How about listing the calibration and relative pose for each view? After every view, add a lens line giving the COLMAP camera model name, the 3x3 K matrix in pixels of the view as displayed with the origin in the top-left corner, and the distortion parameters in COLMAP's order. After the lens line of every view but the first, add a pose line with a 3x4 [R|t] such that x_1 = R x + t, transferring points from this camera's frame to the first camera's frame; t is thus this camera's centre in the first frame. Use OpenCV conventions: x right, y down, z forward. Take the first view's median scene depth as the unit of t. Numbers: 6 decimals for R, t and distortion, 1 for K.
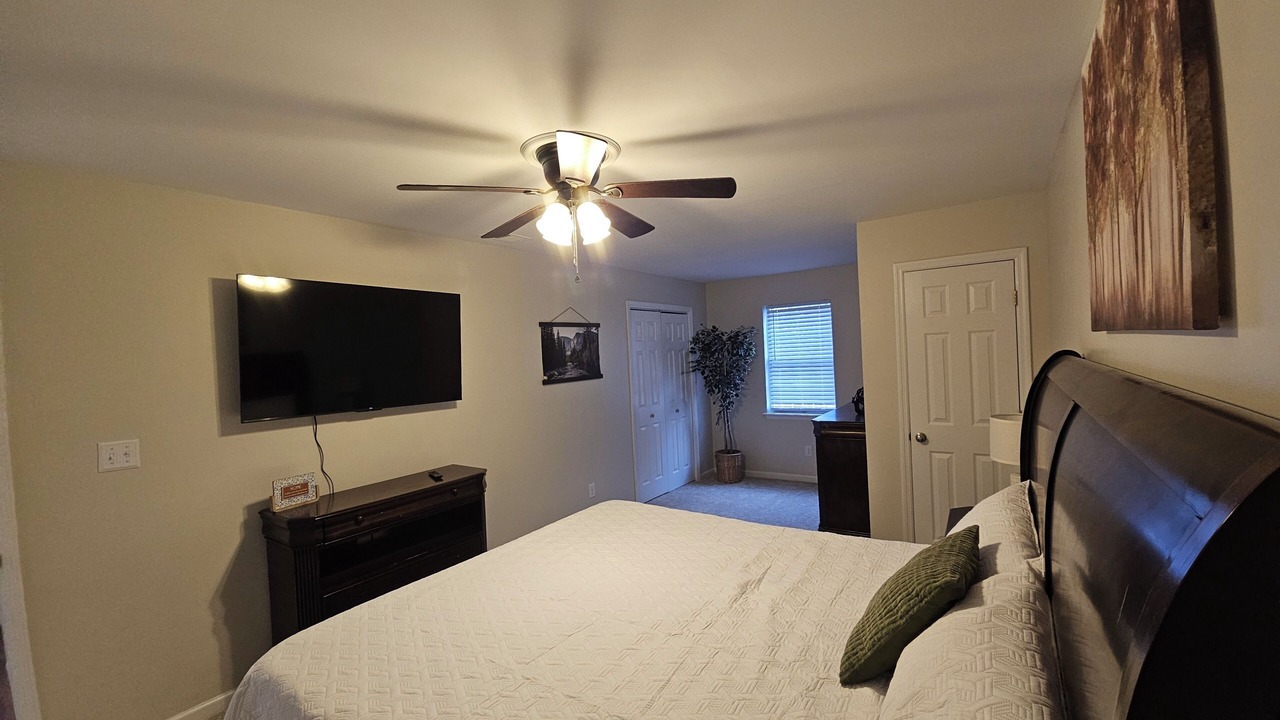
lens RADIAL K [[516.8, 0, 642.9], [0, 516.8, 360.1], [0, 0, 1]] dist [0.000486, 0.000112]
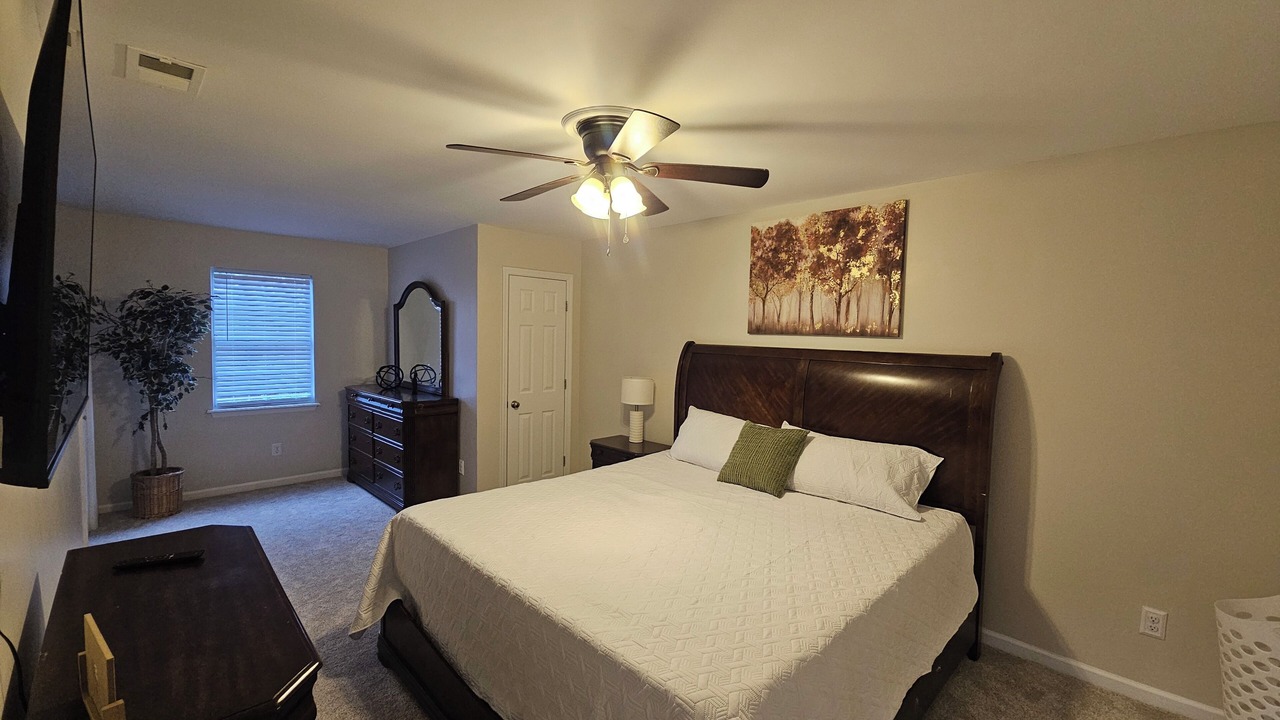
lens RADIAL K [[516.8, 0, 640.0], [0, 516.8, 361.5], [0, 0, 1]] dist [0.000486, 0.000112]
pose [[0.181741, -0.001314, 0.983346, -0.404030], [-0.018037, 0.999826, 0.004669, 0.017945], [-0.983181, -0.018585, 0.181686, 0.268362]]
